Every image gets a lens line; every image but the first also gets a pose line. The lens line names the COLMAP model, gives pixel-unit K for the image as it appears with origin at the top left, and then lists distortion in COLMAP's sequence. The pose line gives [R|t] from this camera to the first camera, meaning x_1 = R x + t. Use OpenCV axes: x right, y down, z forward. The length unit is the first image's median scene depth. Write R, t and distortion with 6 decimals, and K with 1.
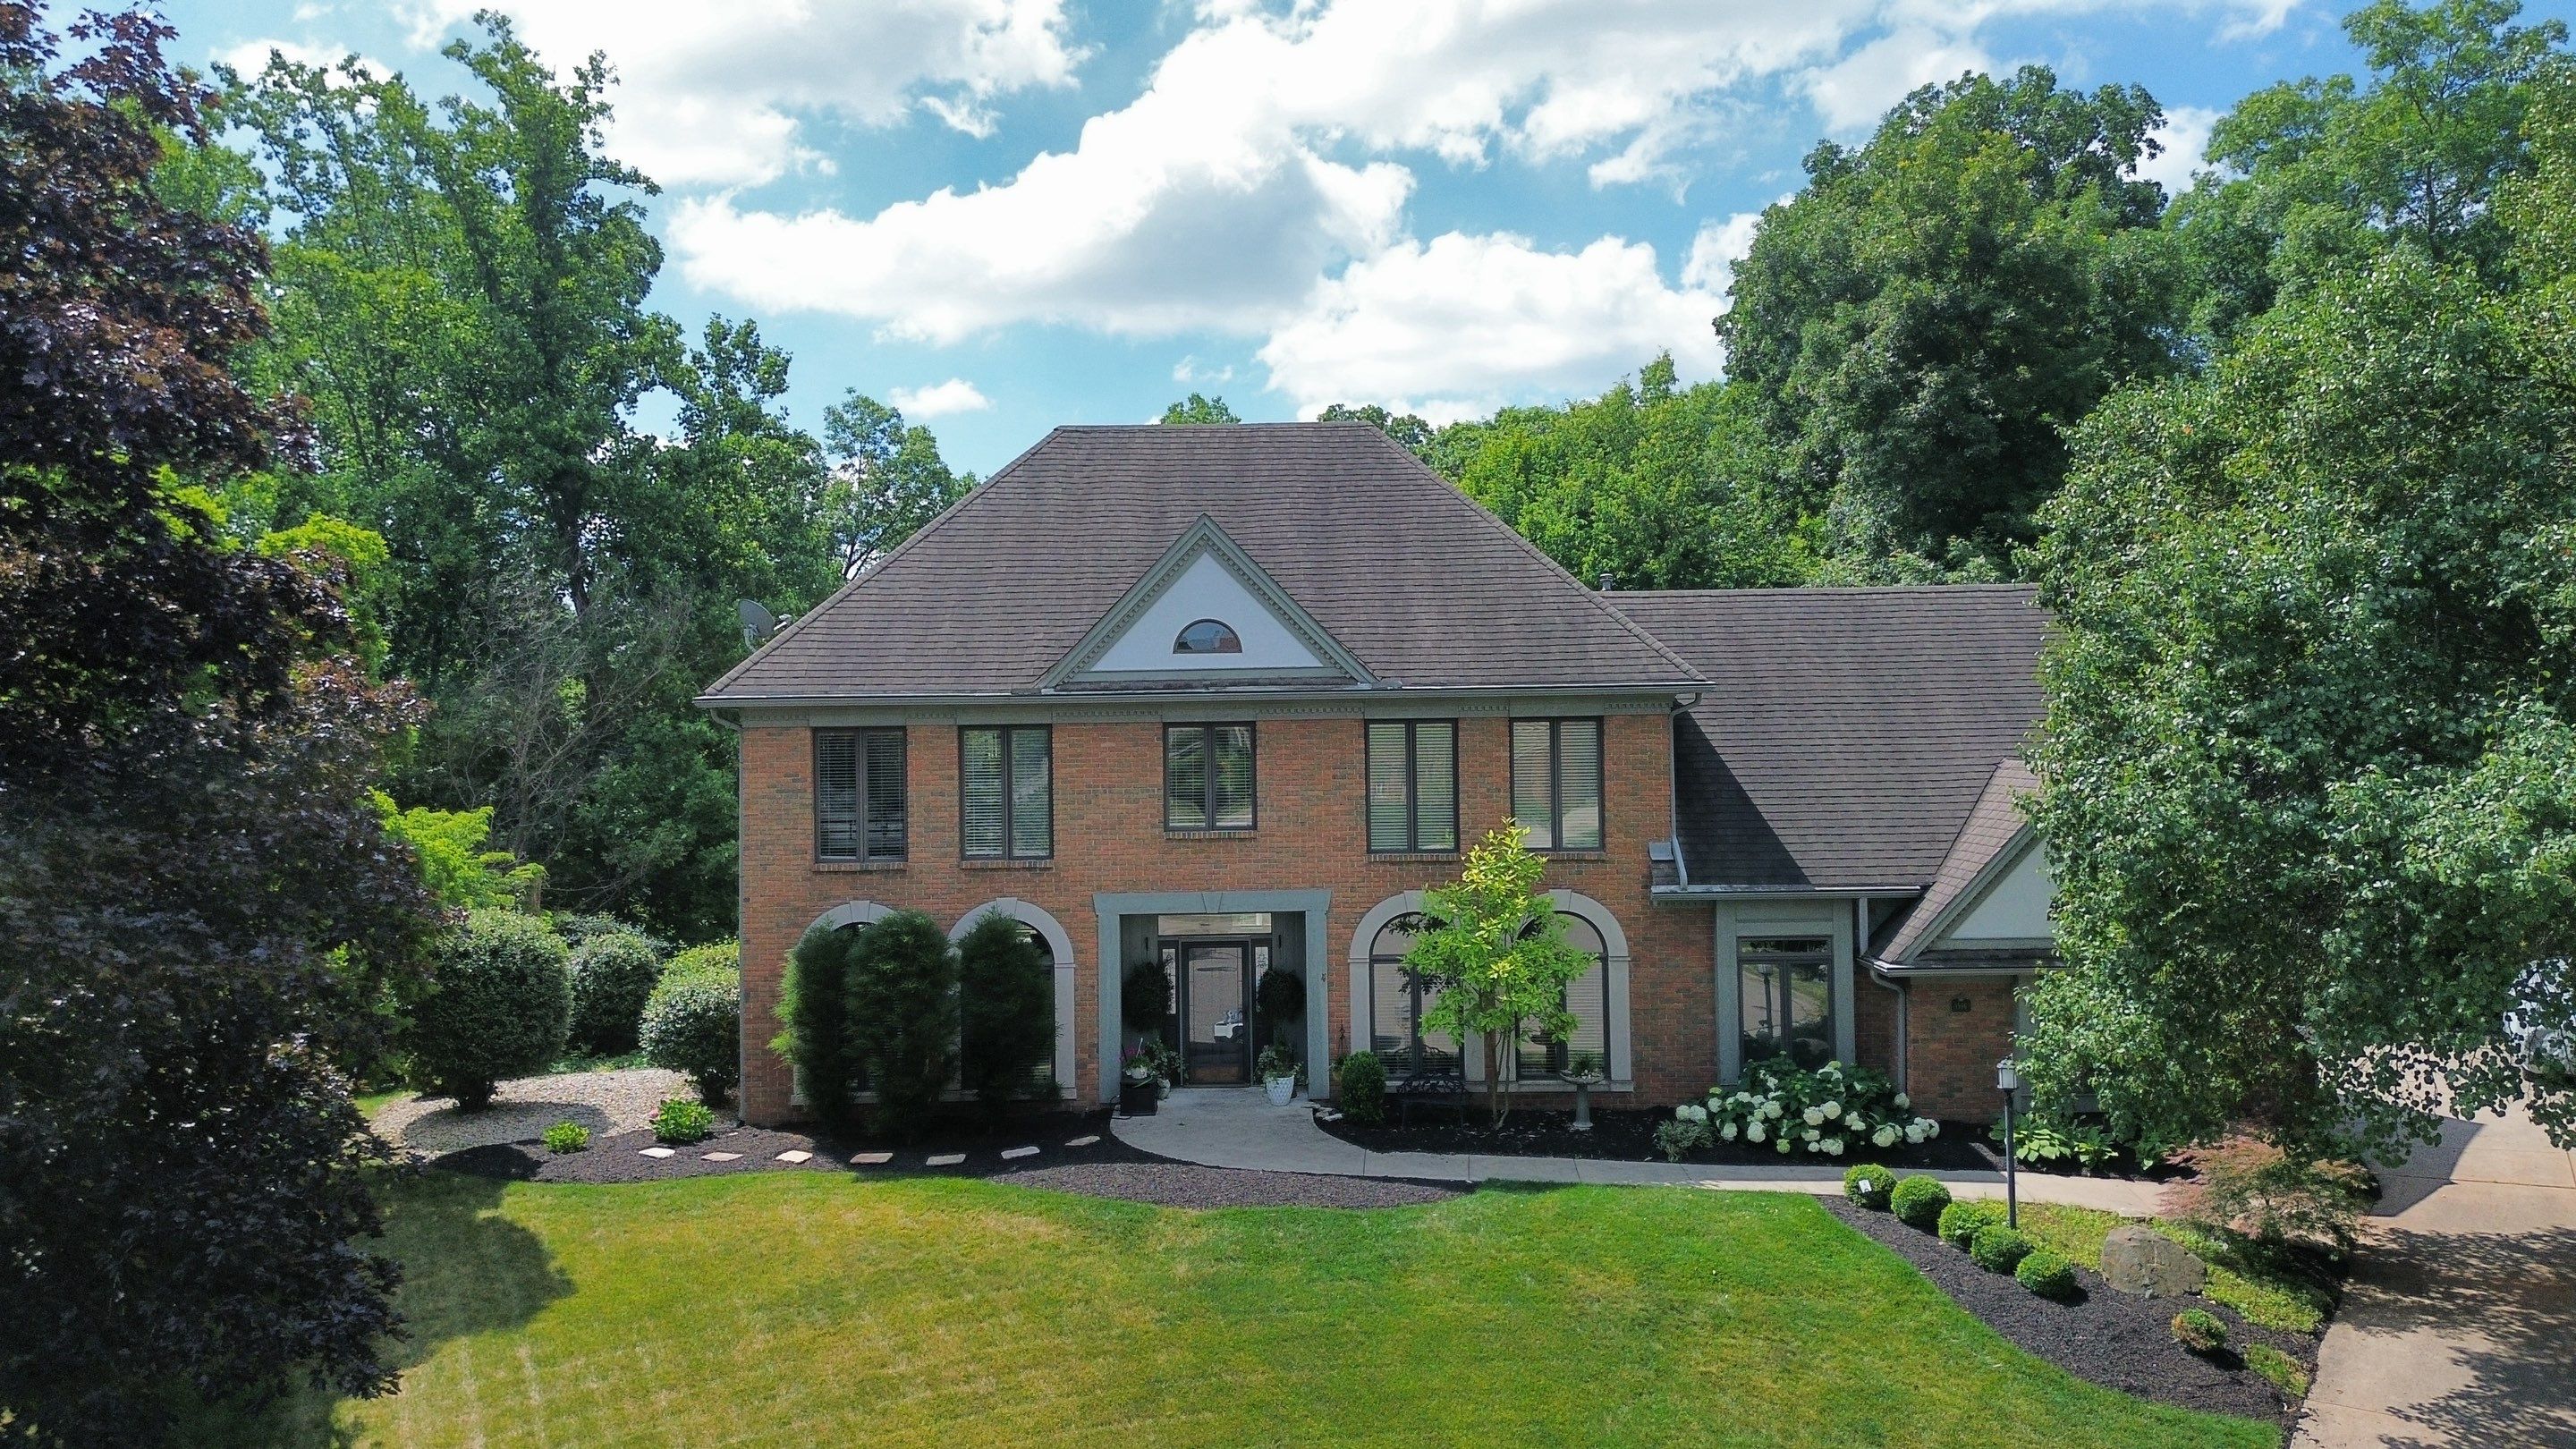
lens RADIAL K [[1833.7, 0, 1292.7], [0, 1833.7, 717.4], [0, 0, 1]] dist [0.068208, -0.080040]
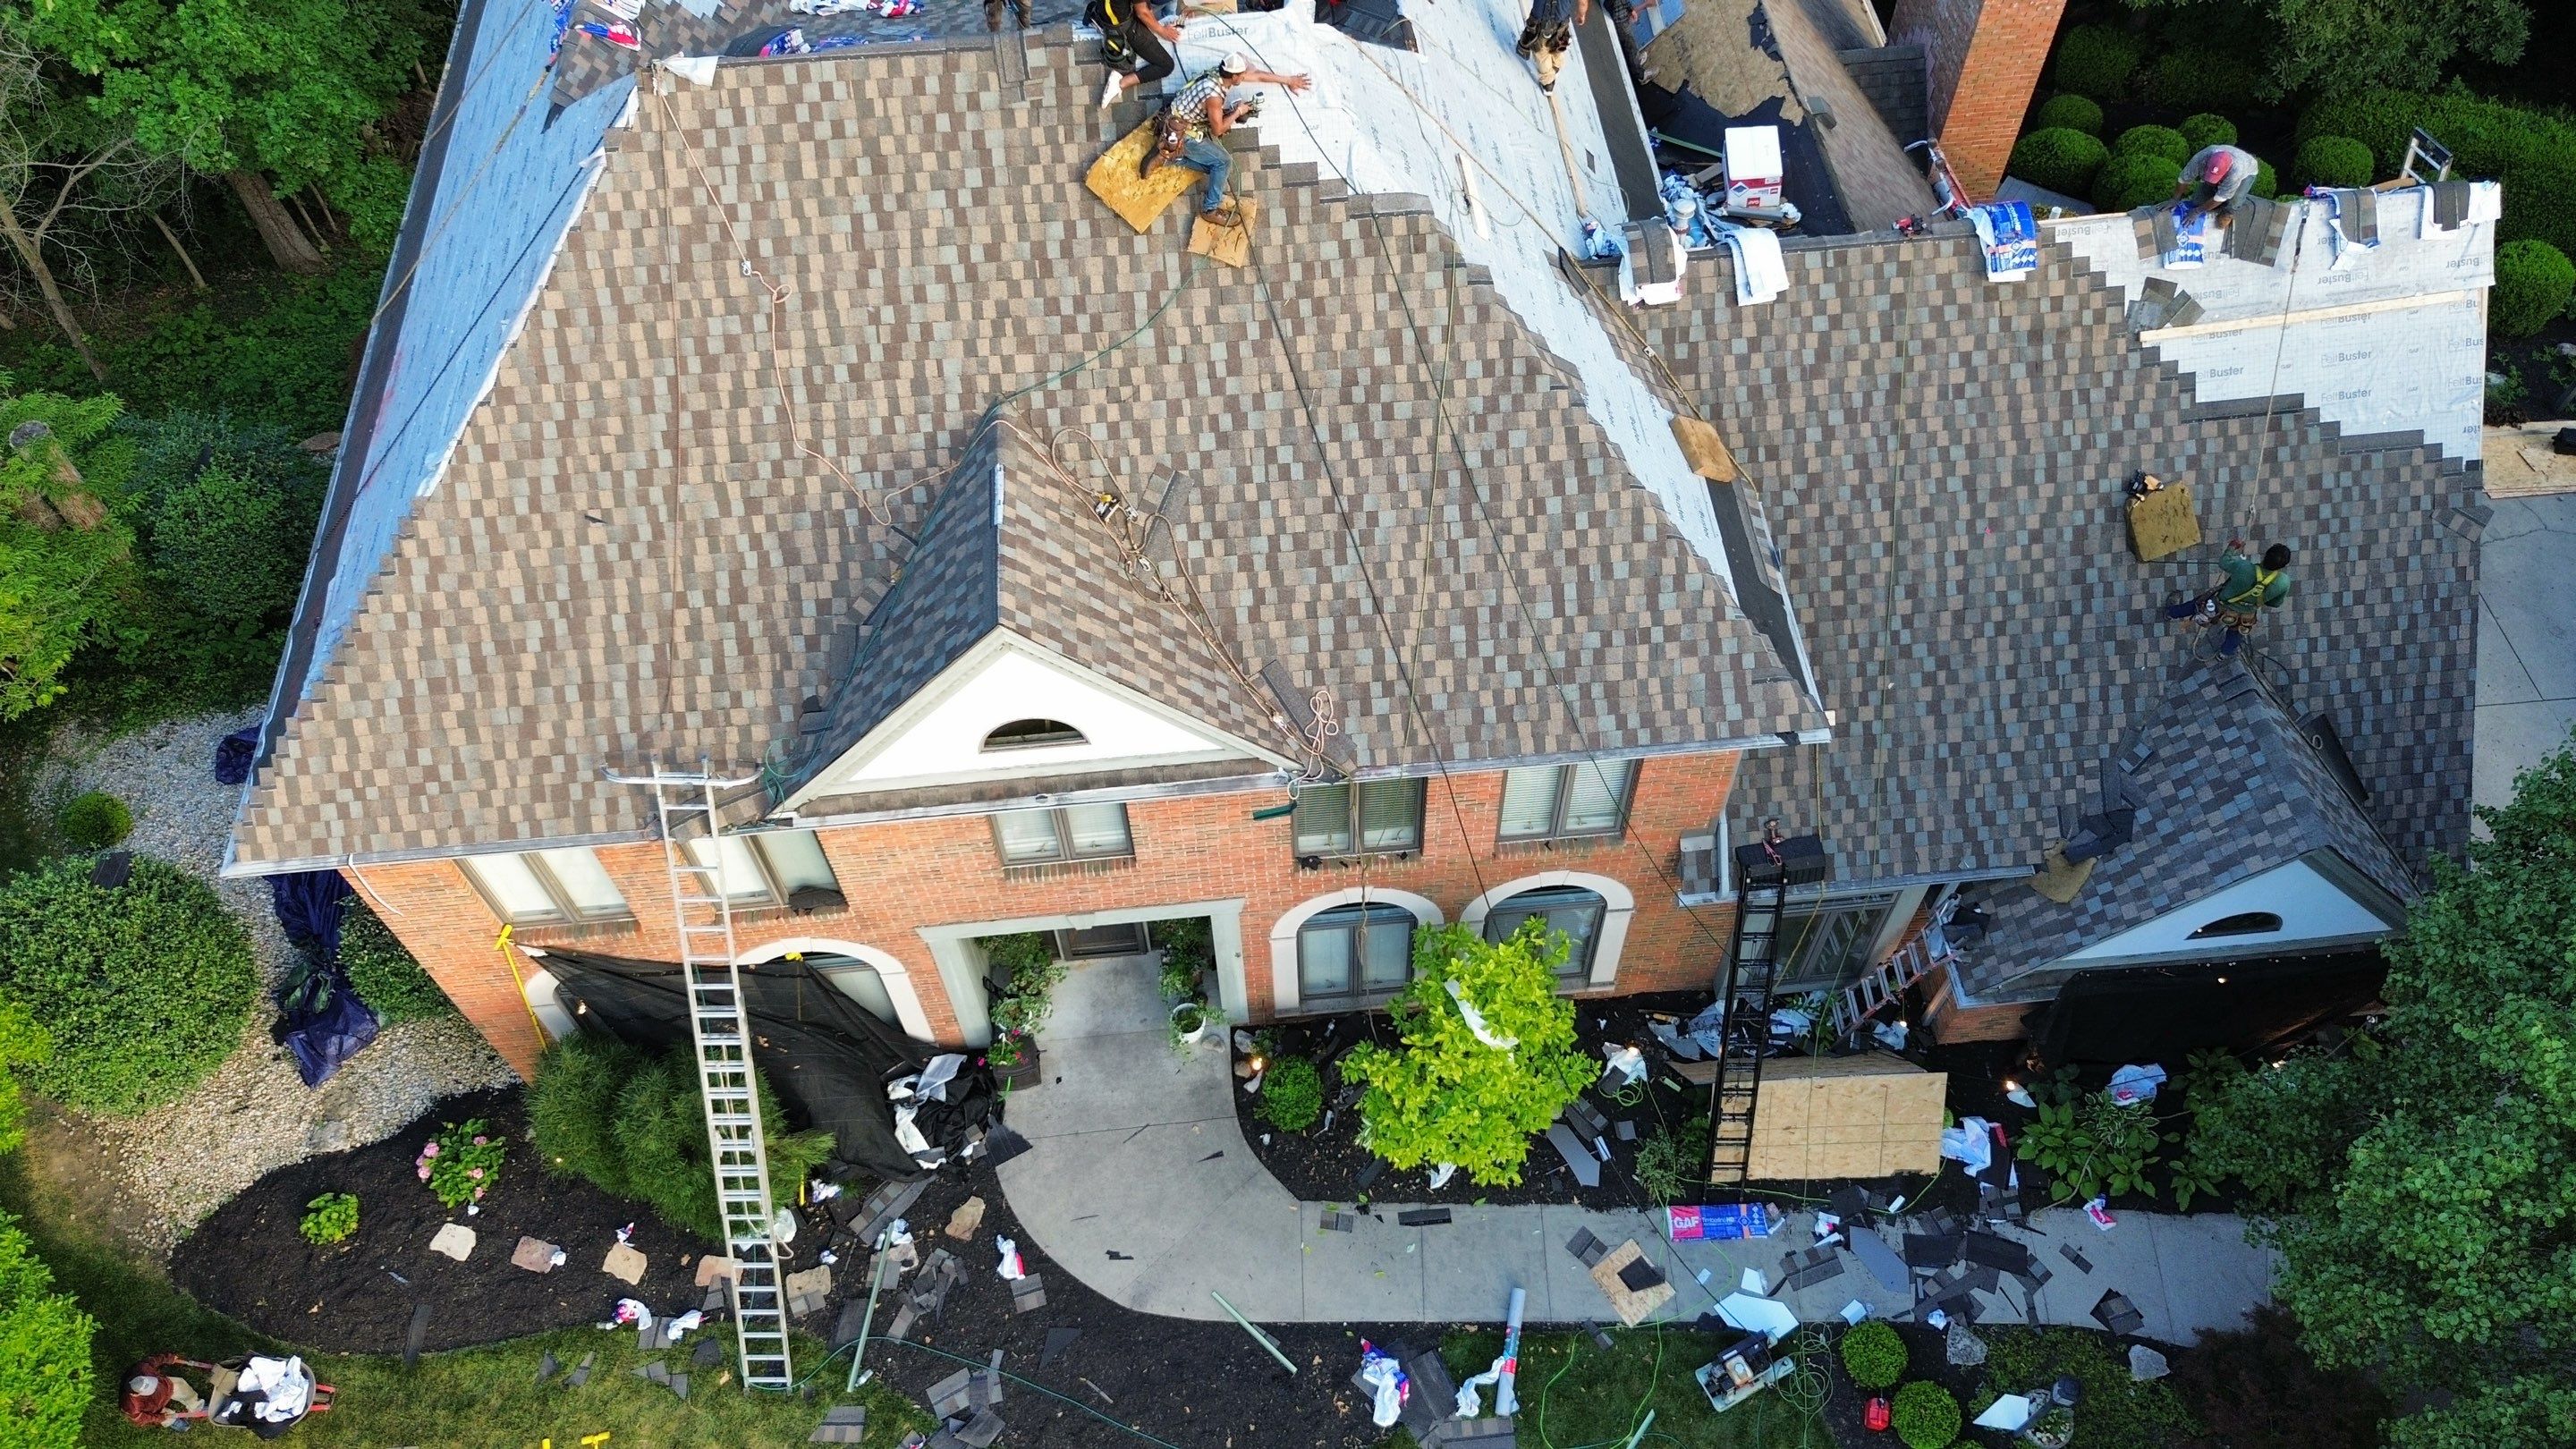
lens RADIAL K [[1833.7, 0, 1299.6], [0, 1833.7, 729.8], [0, 0, 1]] dist [0.068208, -0.080040]
pose [[0.996497, -0.071806, 0.042863, 0.016755], [0.004749, 0.560316, 0.828265, -0.555423], [-0.083492, -0.825160, 0.558695, 0.653411]]
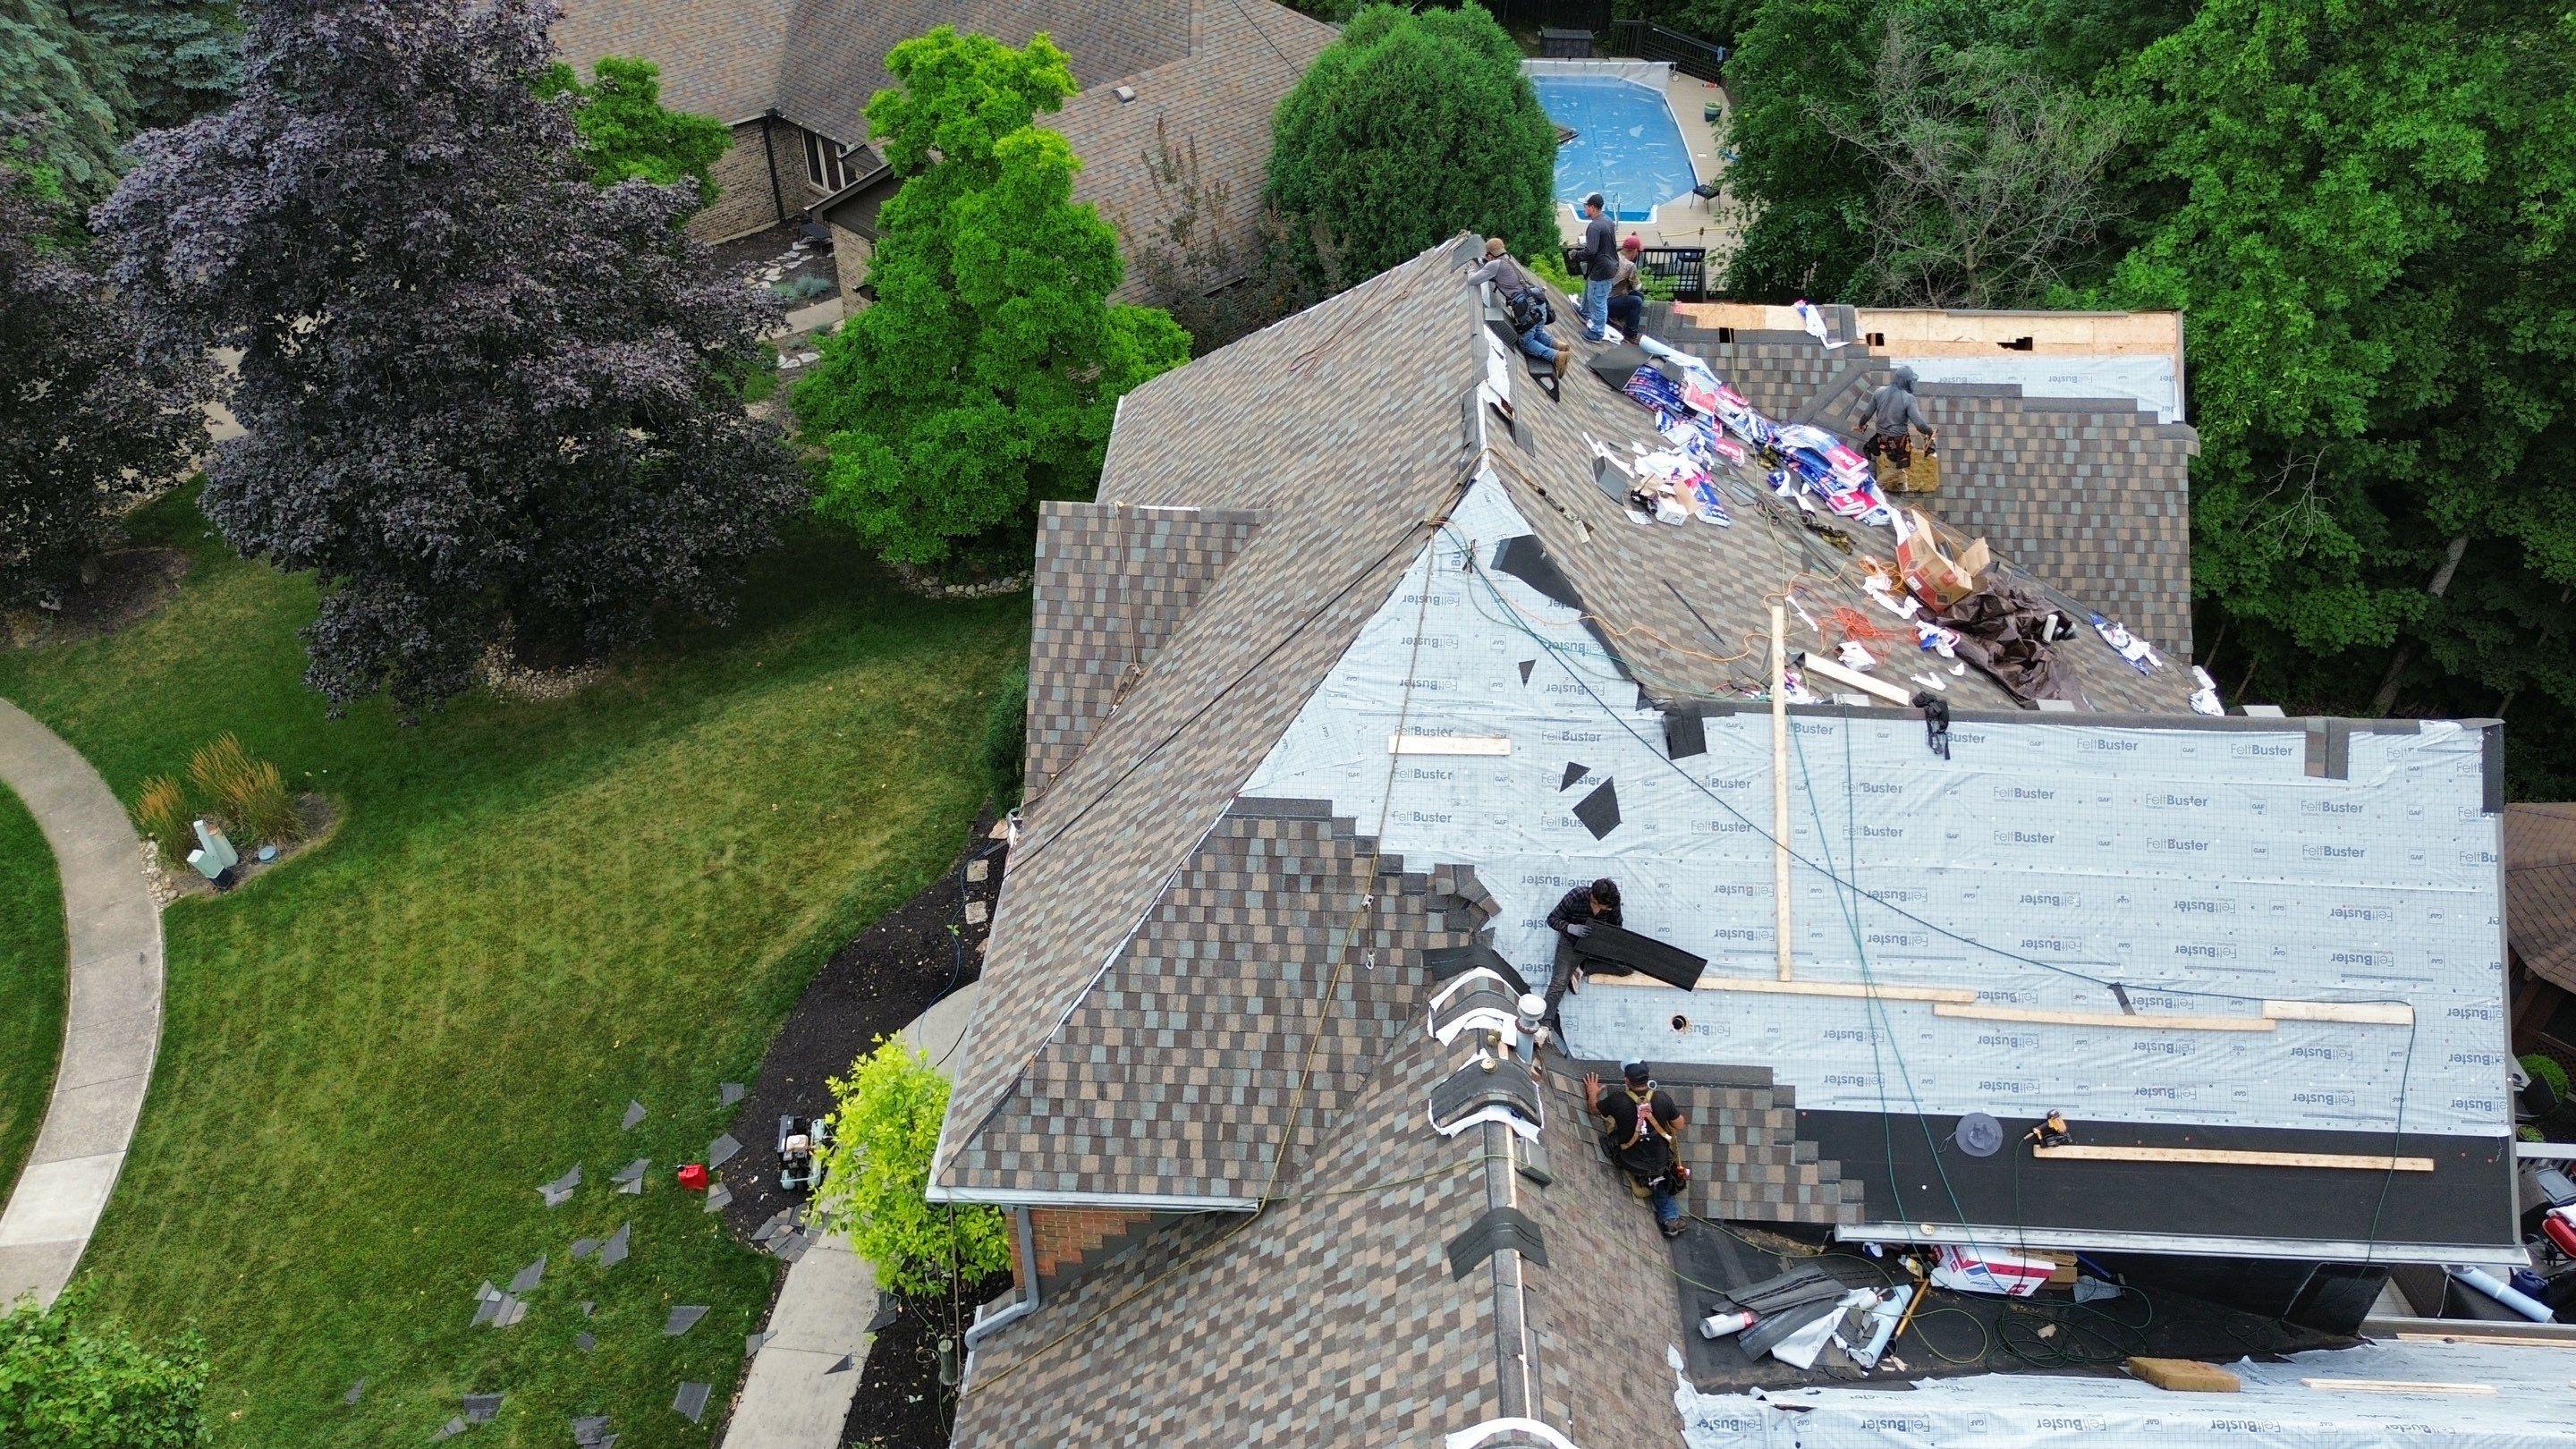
lens RADIAL K [[1833.7, 0, 1290.6], [0, 1833.7, 713.4], [0, 0, 1]] dist [0.068208, -0.080040]
pose [[-0.047451, 0.622137, -0.781469, 0.597655], [0.006122, 0.782517, 0.622600, -0.518515], [0.998855, 0.024759, -0.040940, 1.135858]]
